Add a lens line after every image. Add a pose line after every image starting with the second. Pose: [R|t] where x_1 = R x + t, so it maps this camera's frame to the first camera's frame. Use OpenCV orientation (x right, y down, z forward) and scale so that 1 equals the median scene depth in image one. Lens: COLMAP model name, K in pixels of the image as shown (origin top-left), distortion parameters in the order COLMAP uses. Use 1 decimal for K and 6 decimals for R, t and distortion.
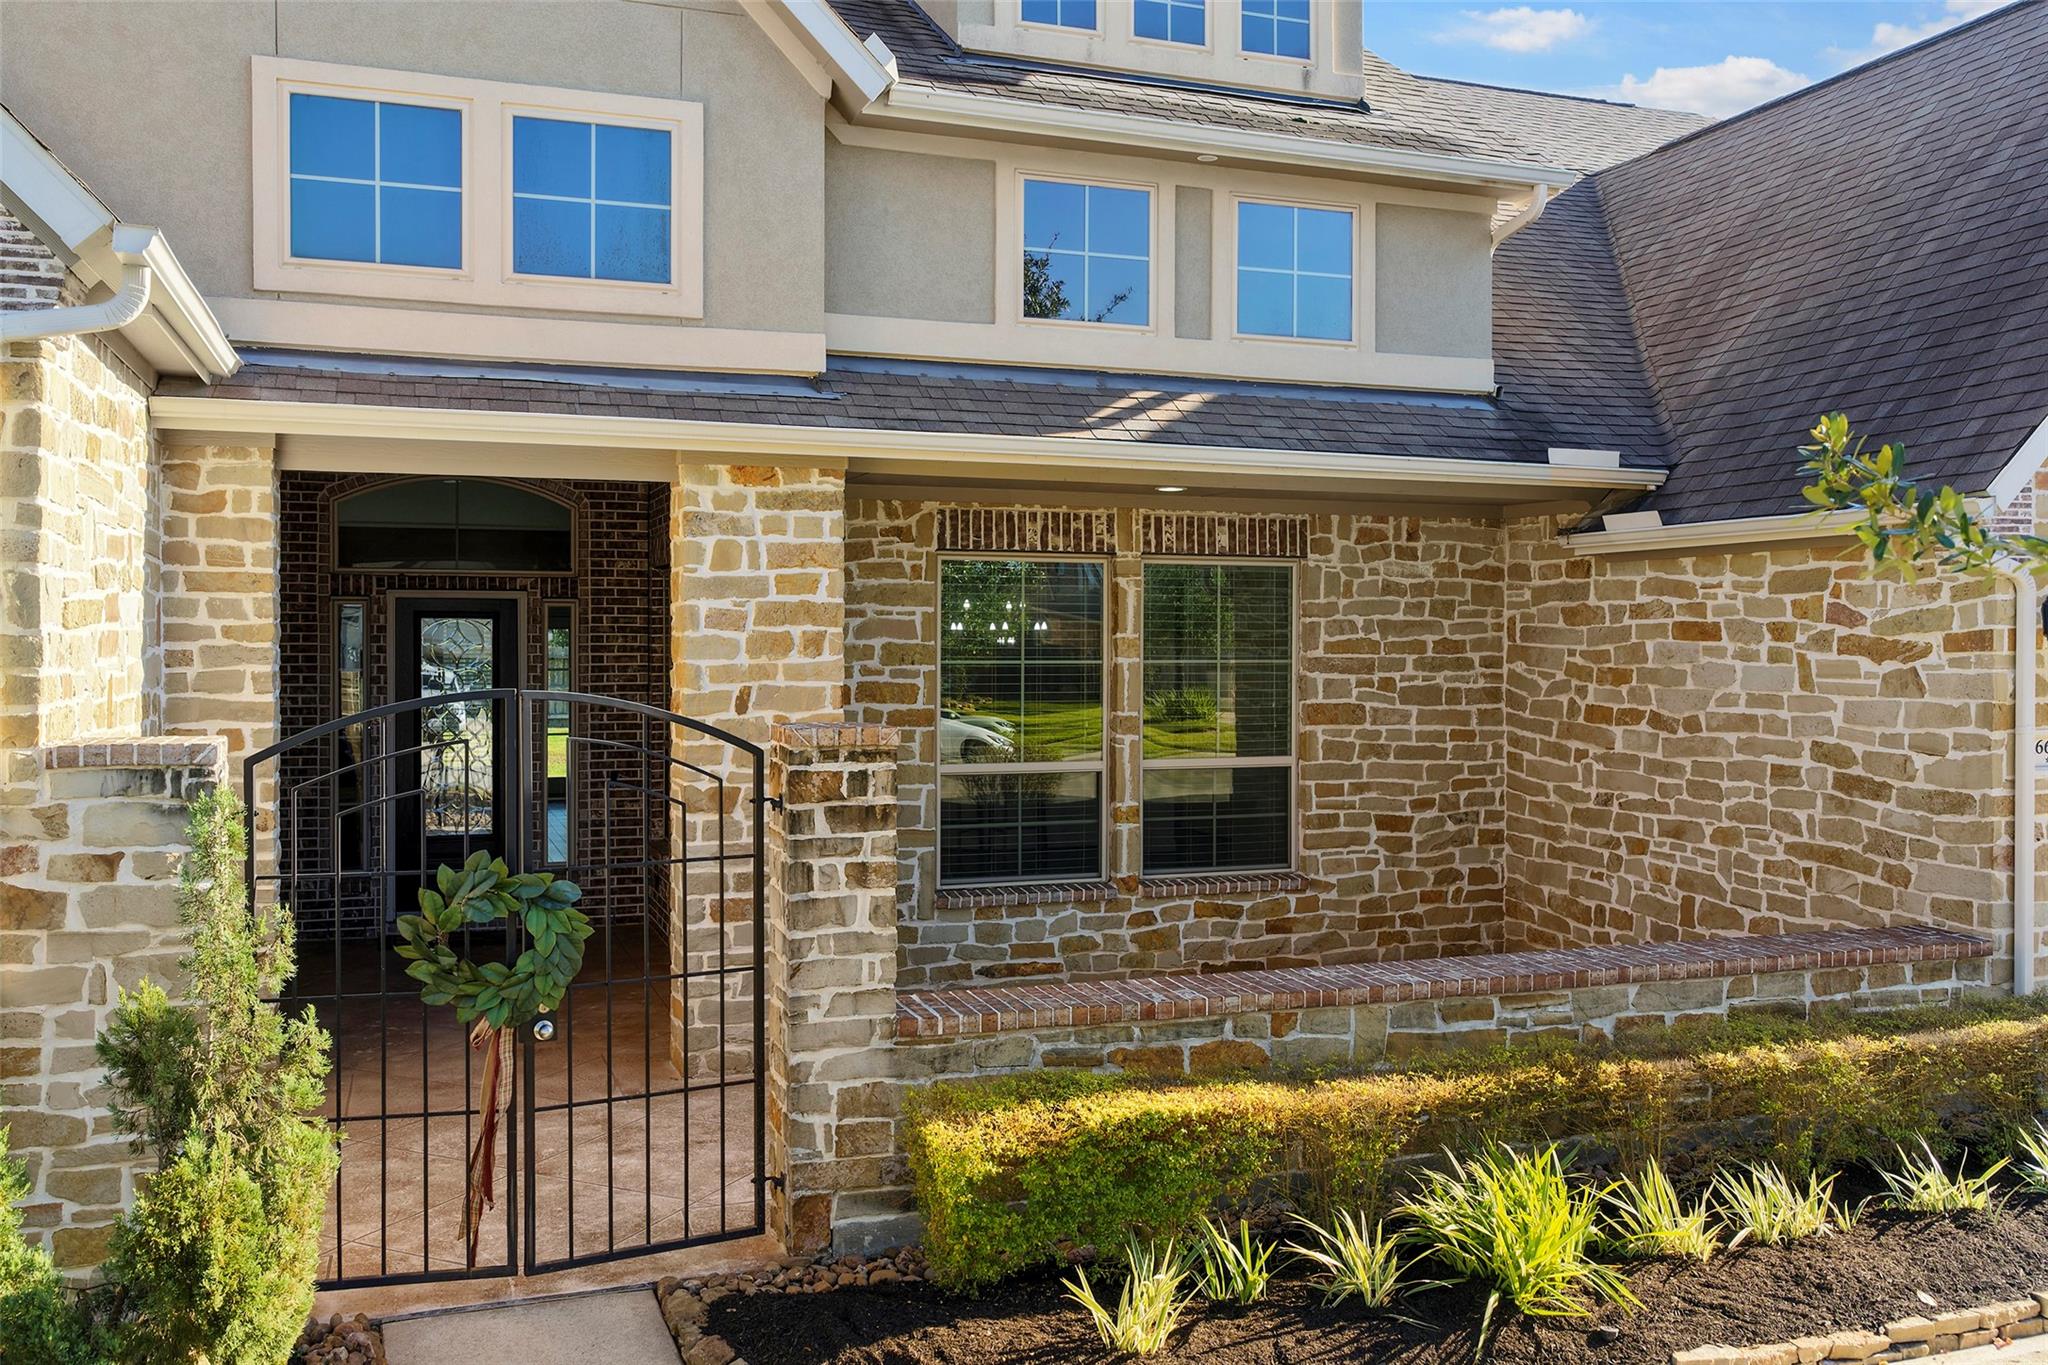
lens RADIAL K [[1732.3, 0, 1024.0], [0, 1732.3, 682.5], [0, 0, 1]] dist [-0.000899, 0.001183]
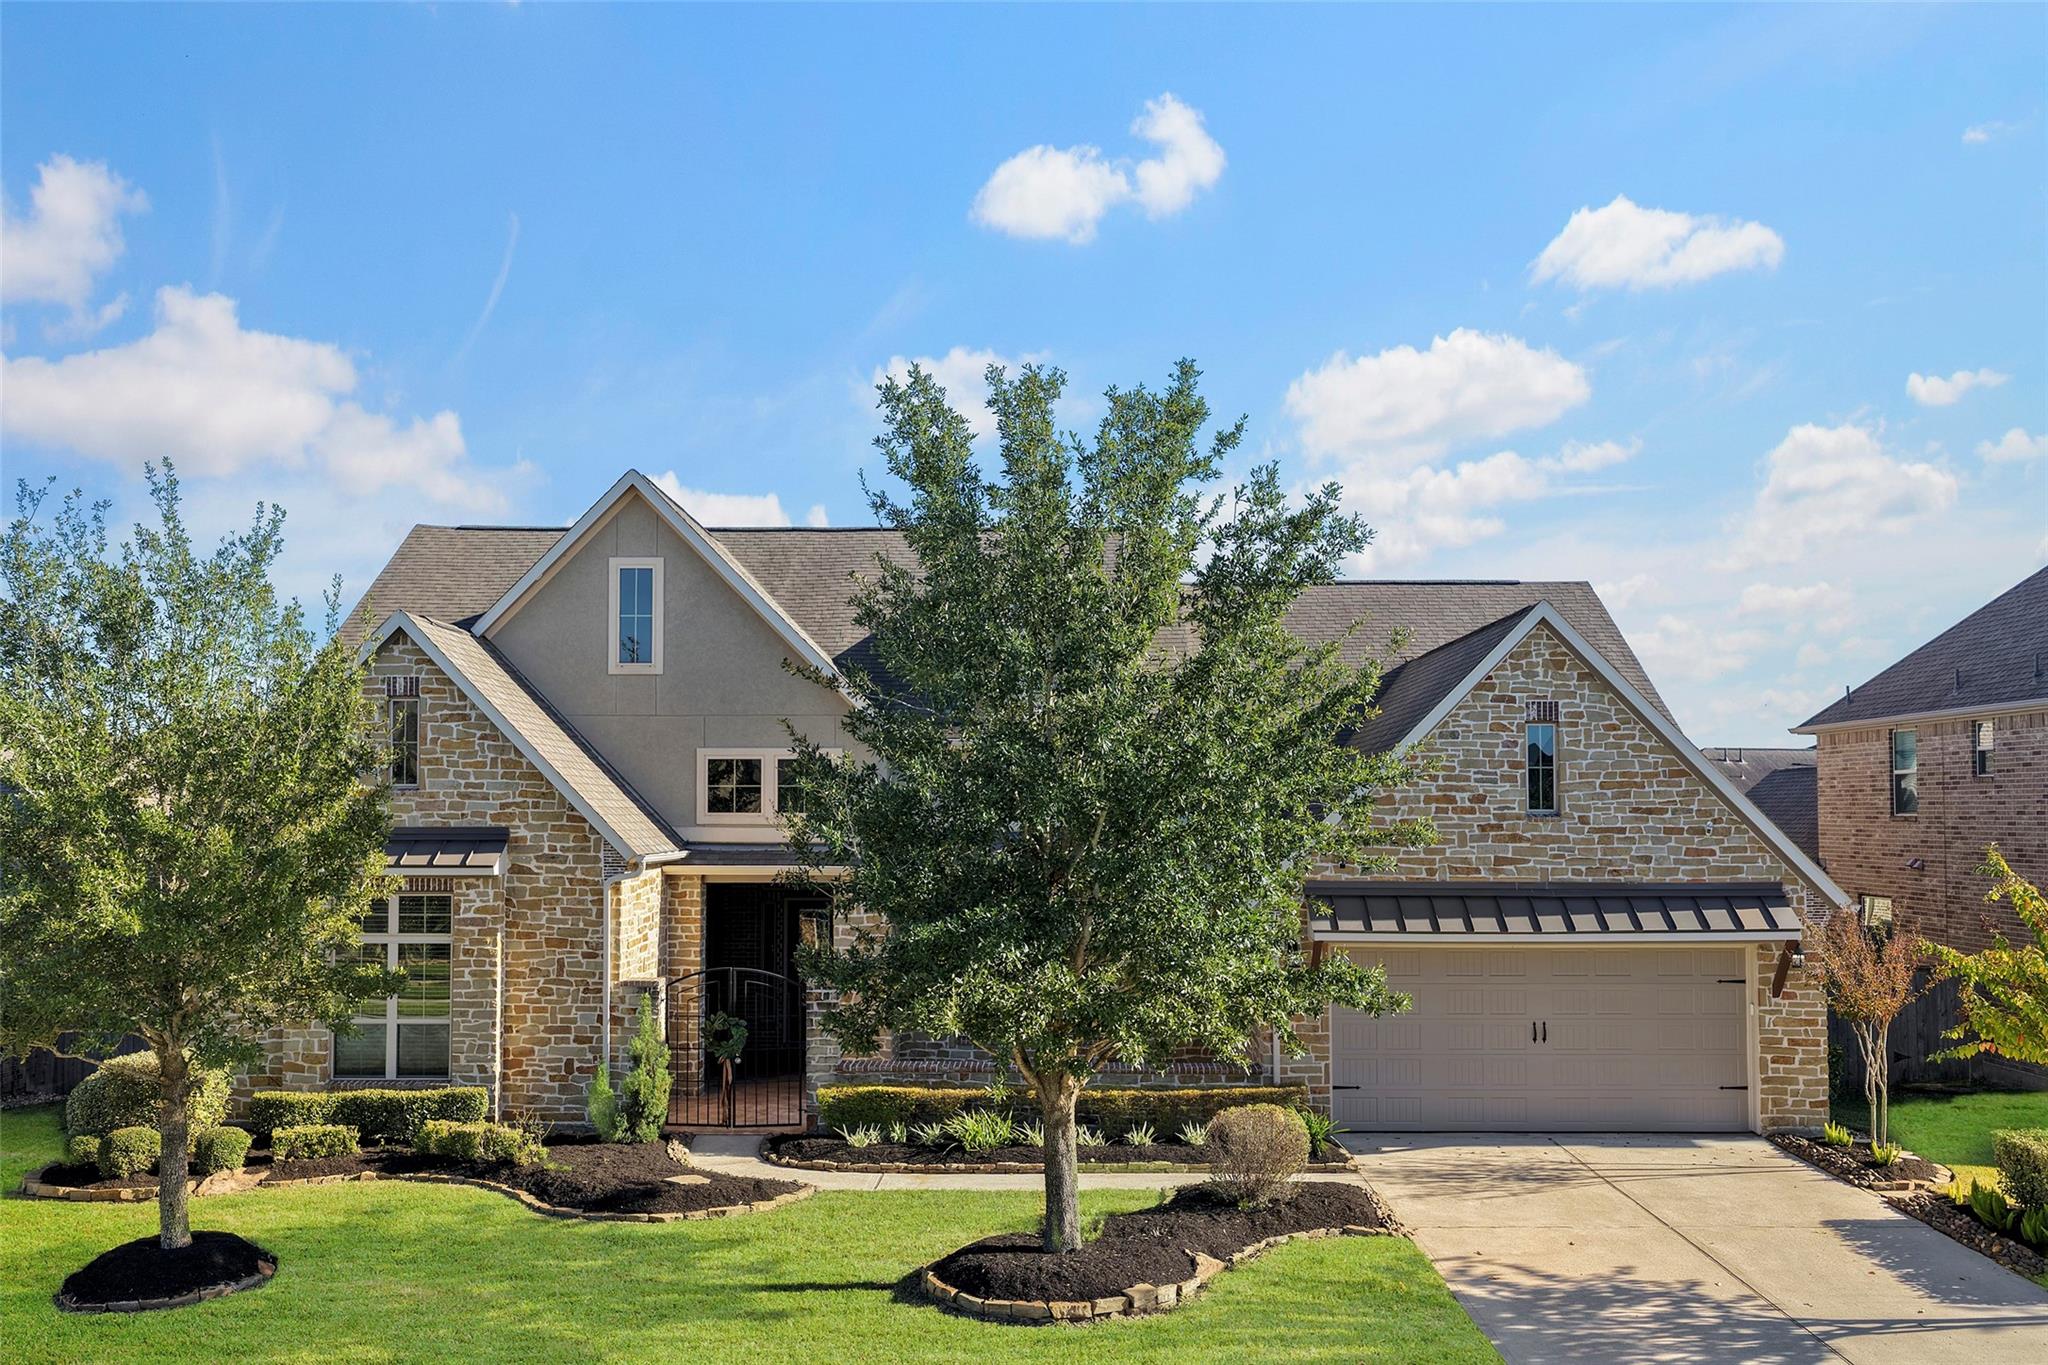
lens RADIAL K [[1732.3, 0, 1024.0], [0, 1732.3, 682.5], [0, 0, 1]] dist [-0.000899, 0.001183]
pose [[0.941004, -0.031309, -0.336943, 1.140474], [-0.005232, 0.994246, -0.106998, -0.151997], [0.338354, 0.102448, 0.935426, -1.695957]]
